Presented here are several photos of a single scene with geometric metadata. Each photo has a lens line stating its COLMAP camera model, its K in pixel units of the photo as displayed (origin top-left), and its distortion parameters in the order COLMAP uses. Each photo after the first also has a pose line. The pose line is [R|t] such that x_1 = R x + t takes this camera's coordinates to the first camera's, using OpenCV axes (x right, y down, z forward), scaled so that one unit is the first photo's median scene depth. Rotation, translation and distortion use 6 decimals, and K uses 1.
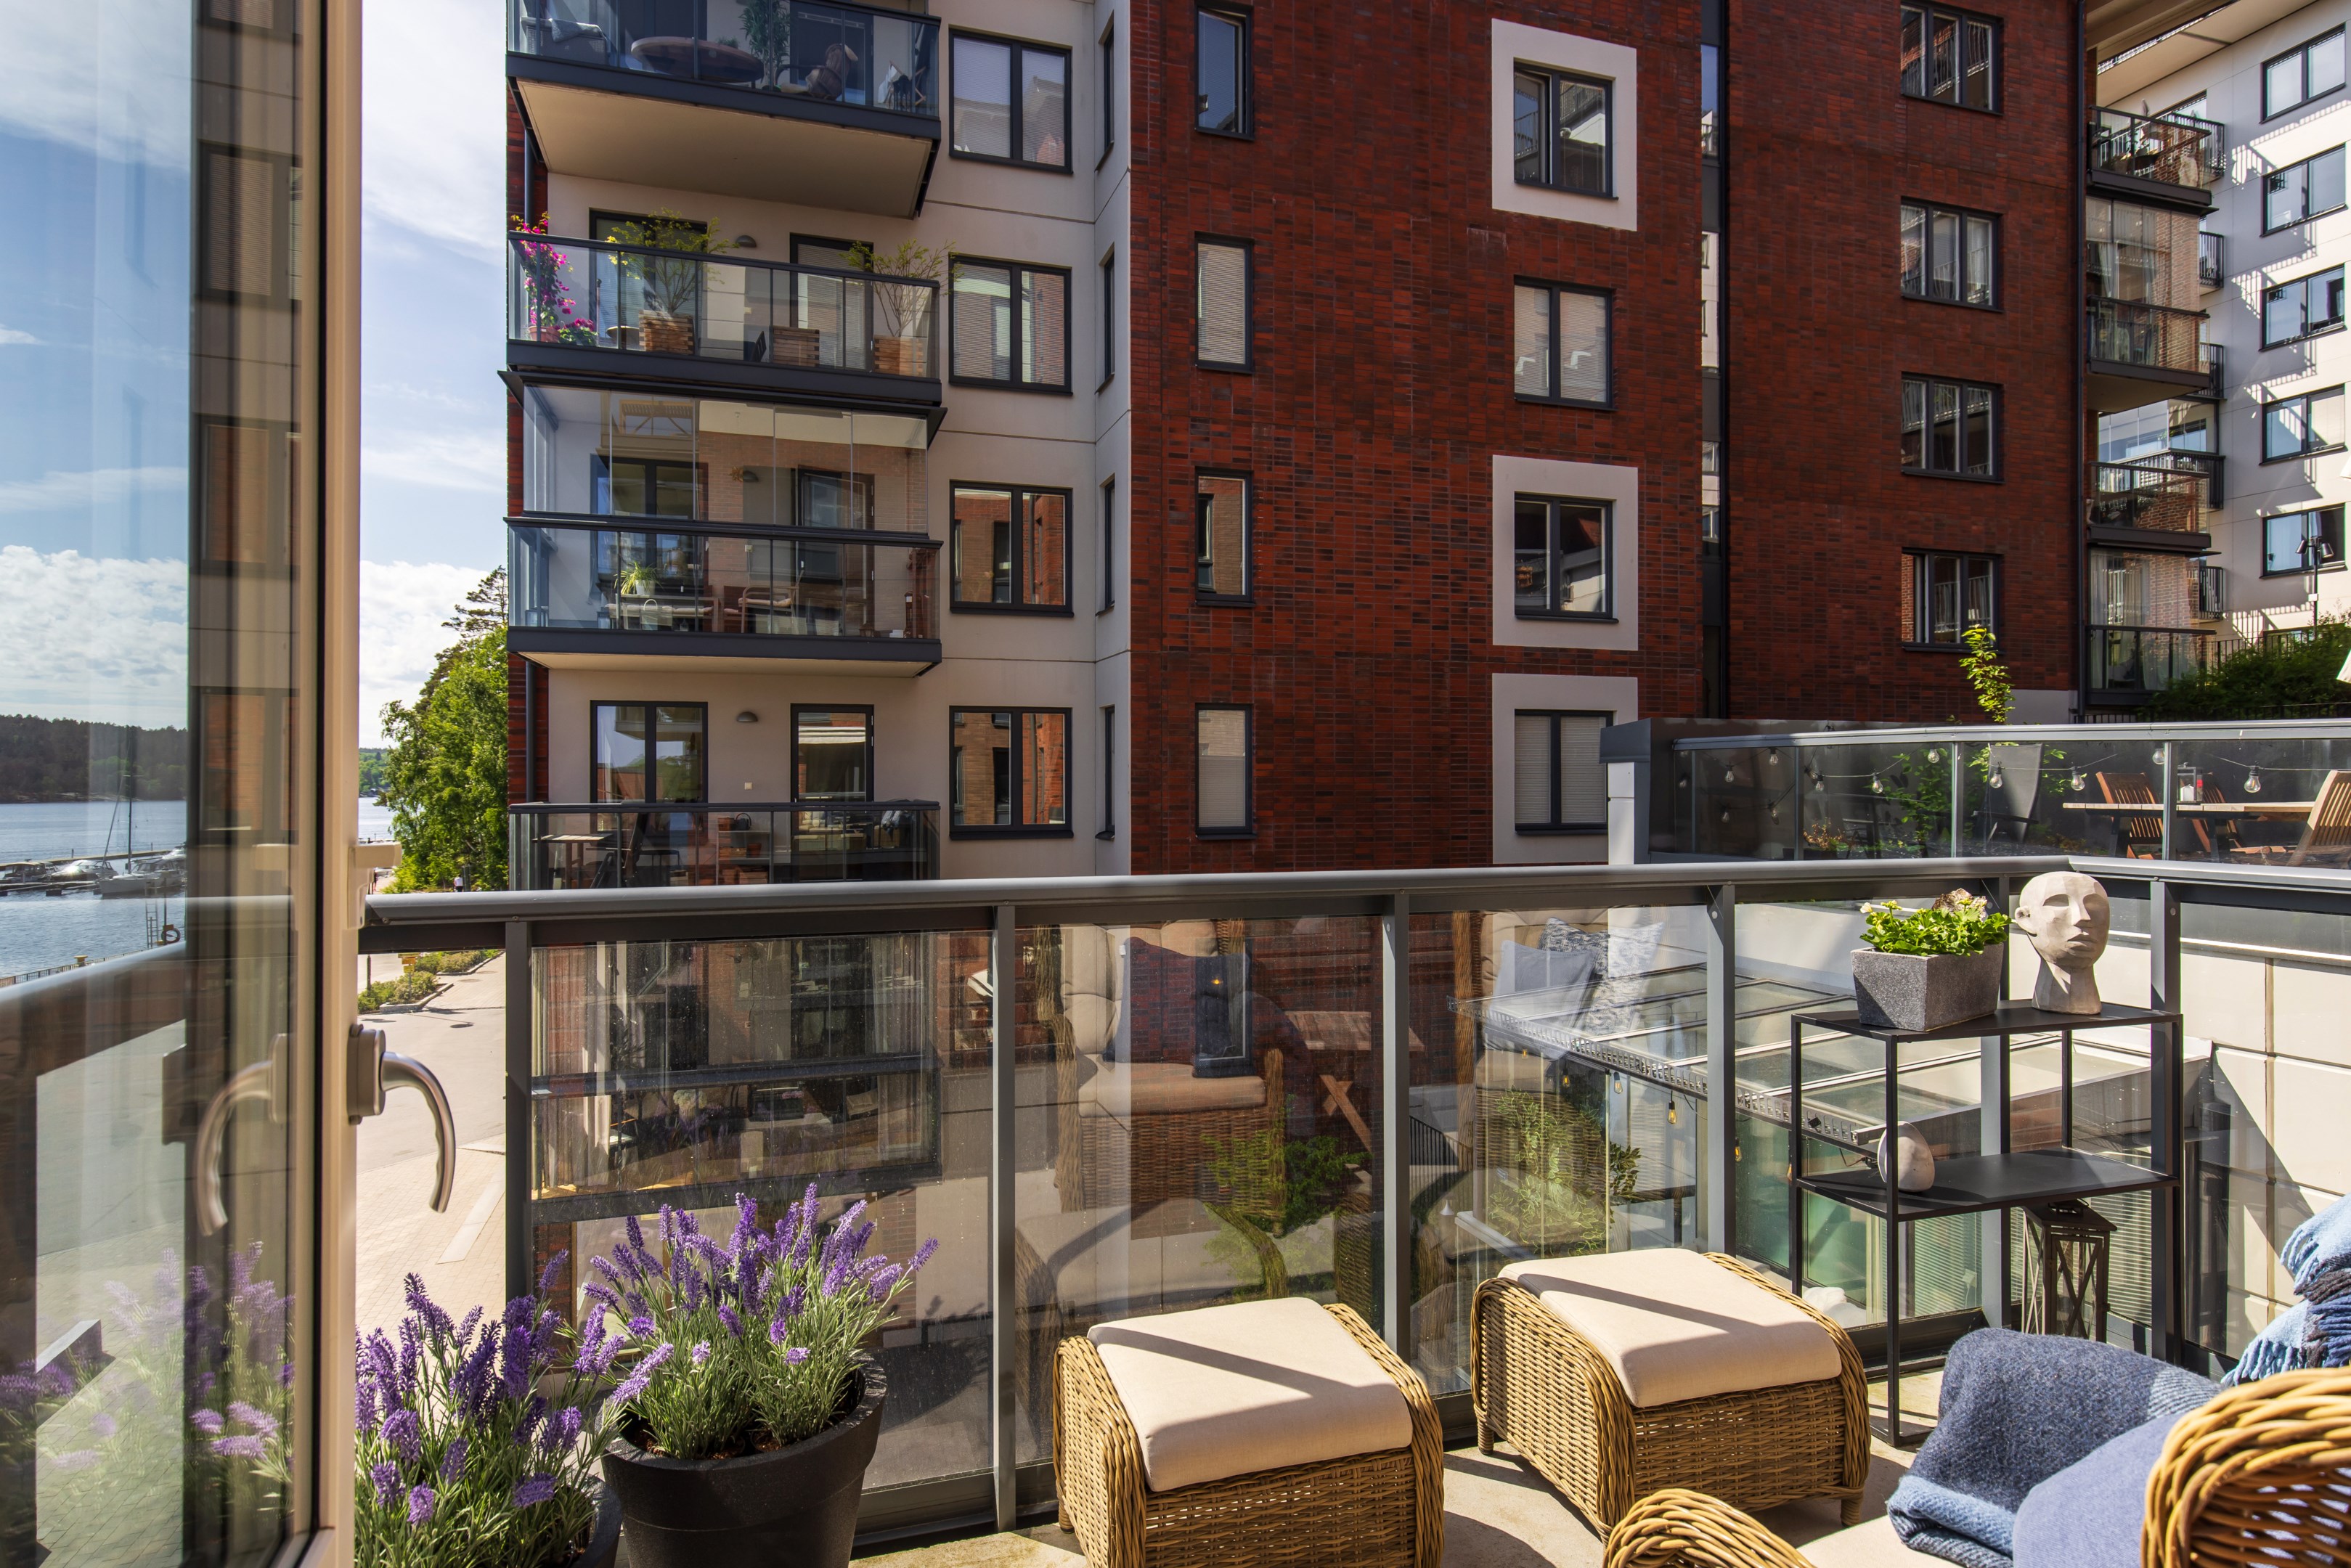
lens RADIAL K [[1297.2, 0, 1209.7], [0, 1297.2, 774.7], [0, 0, 1]] dist [-0.003957, 0.009811]
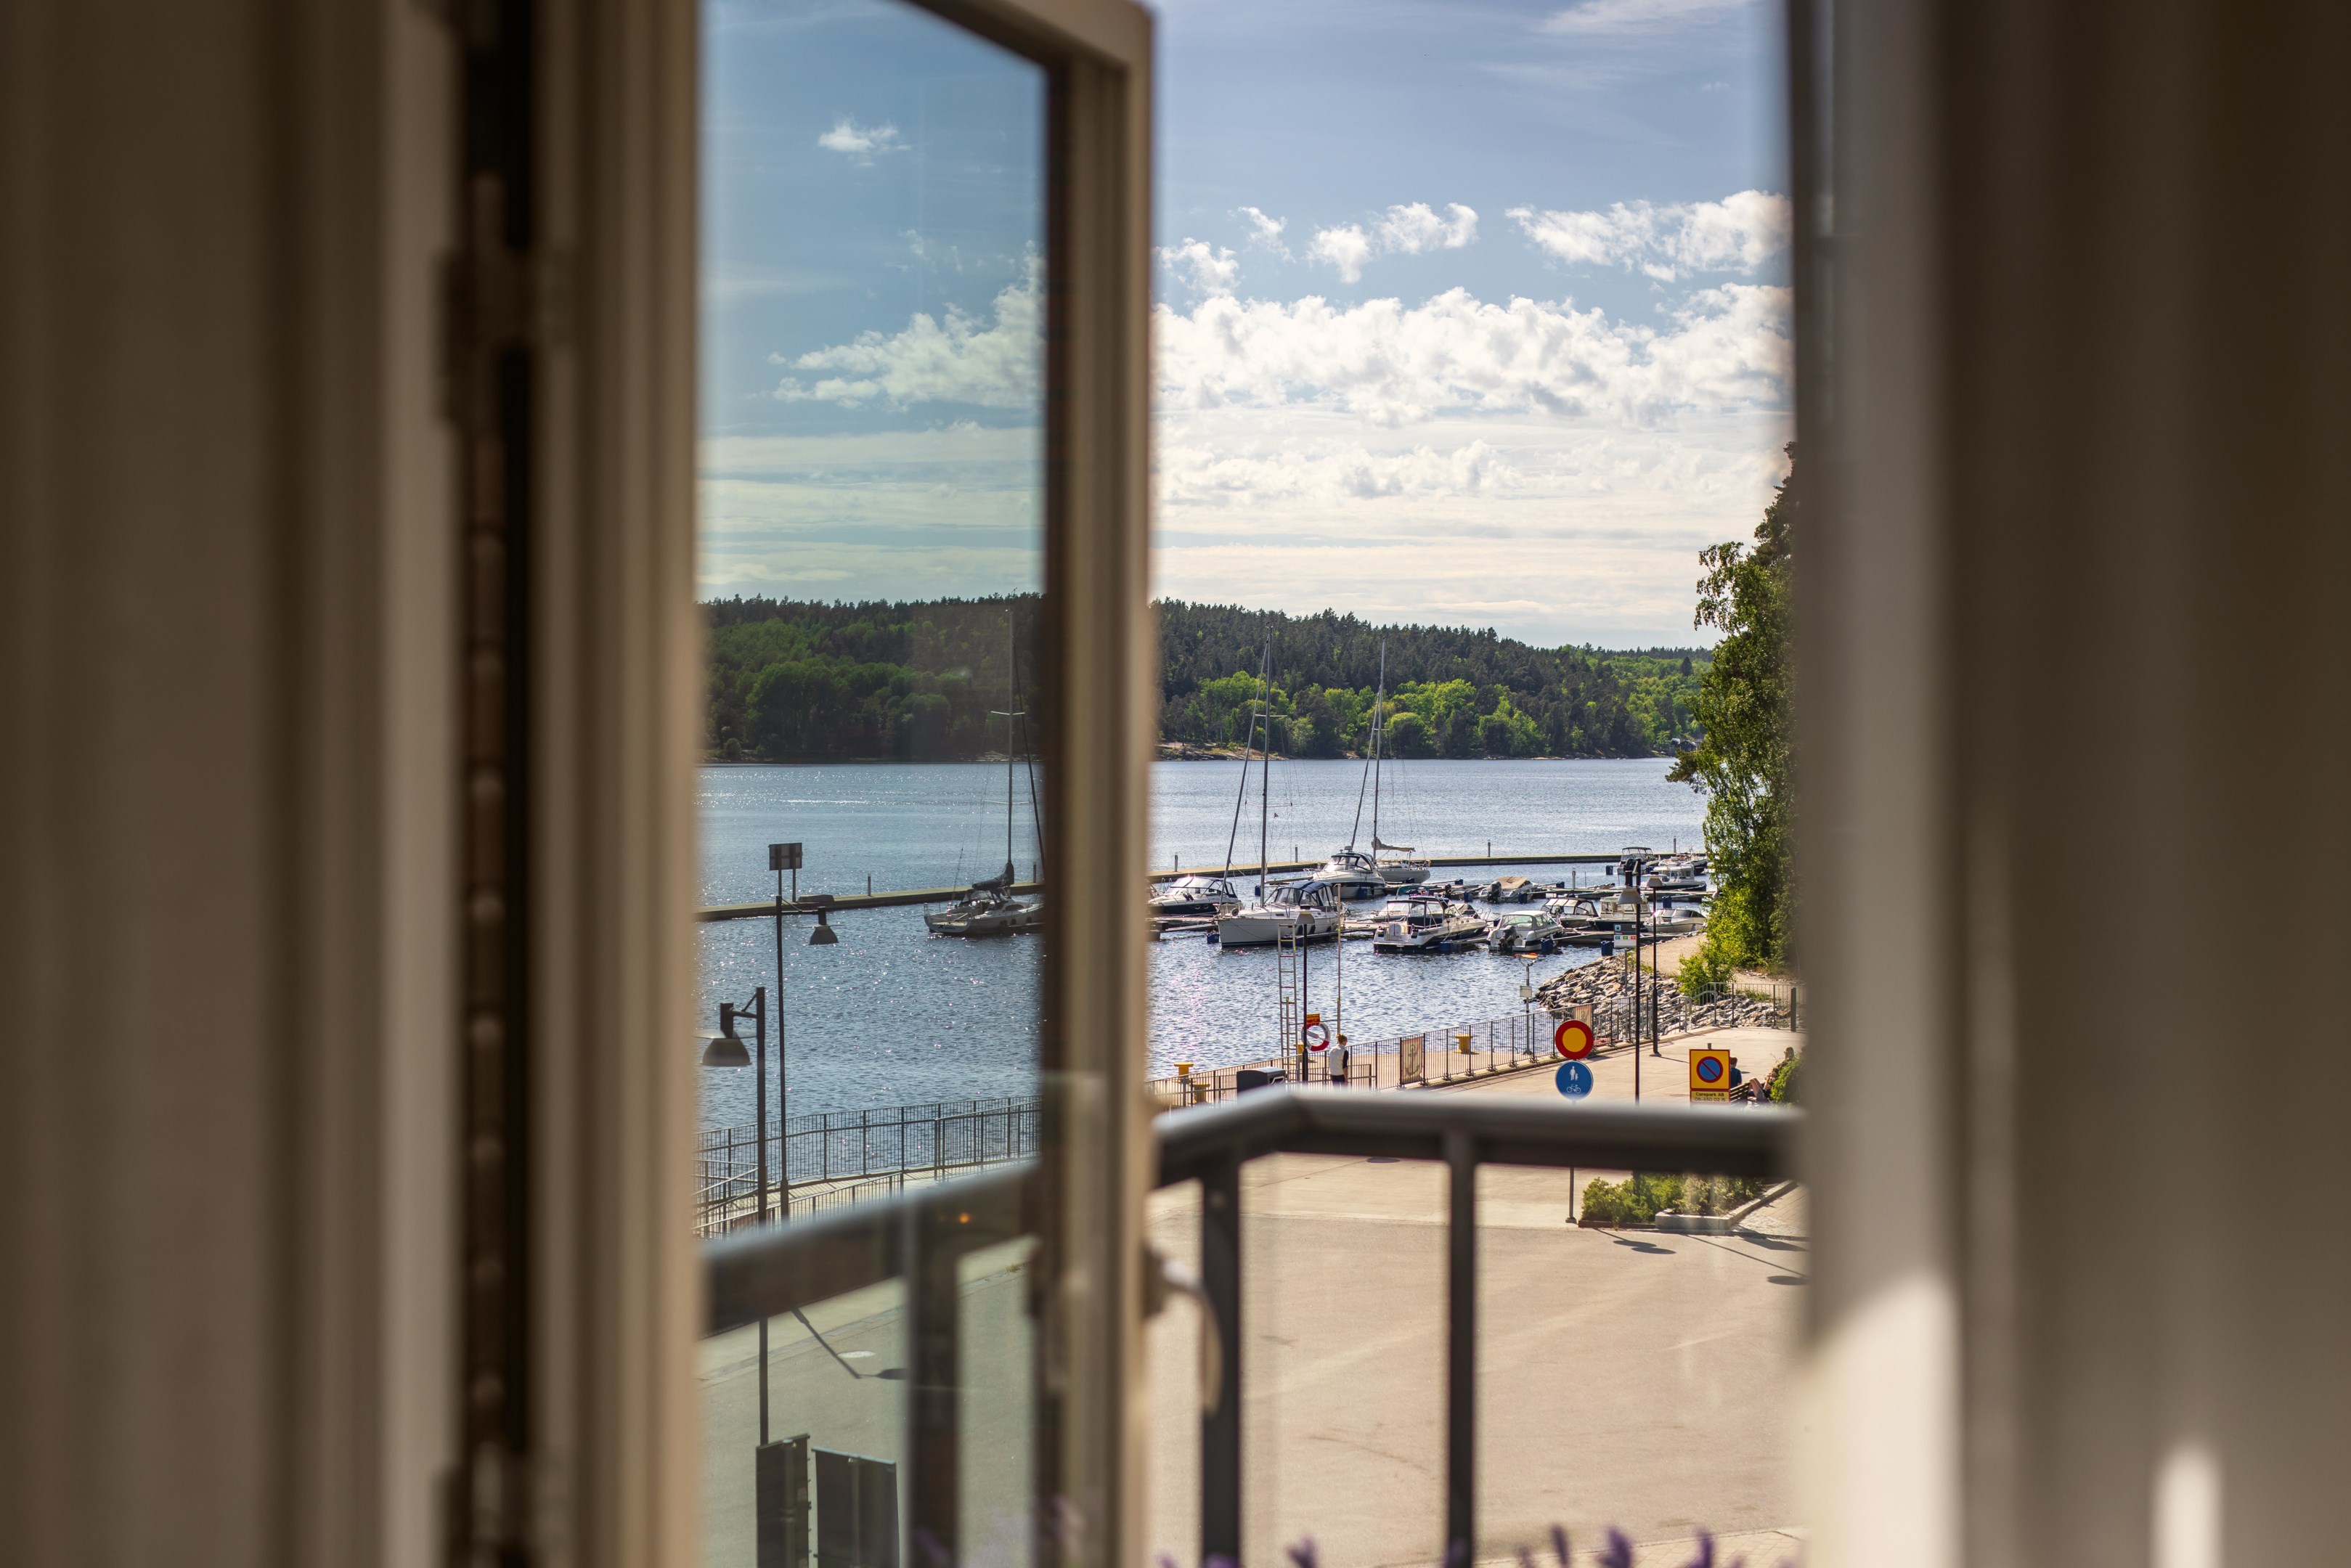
lens RADIAL K [[3309.8, 0, 1187.1], [0, 3309.8, 792.7], [0, 0, 1]] dist [-0.001560, 0.000000]
pose [[0.754735, 0.018817, -0.655760, 0.073183], [-0.003618, 0.999693, 0.024522, -0.015739], [0.656020, -0.016136, 0.754571, -0.067702]]
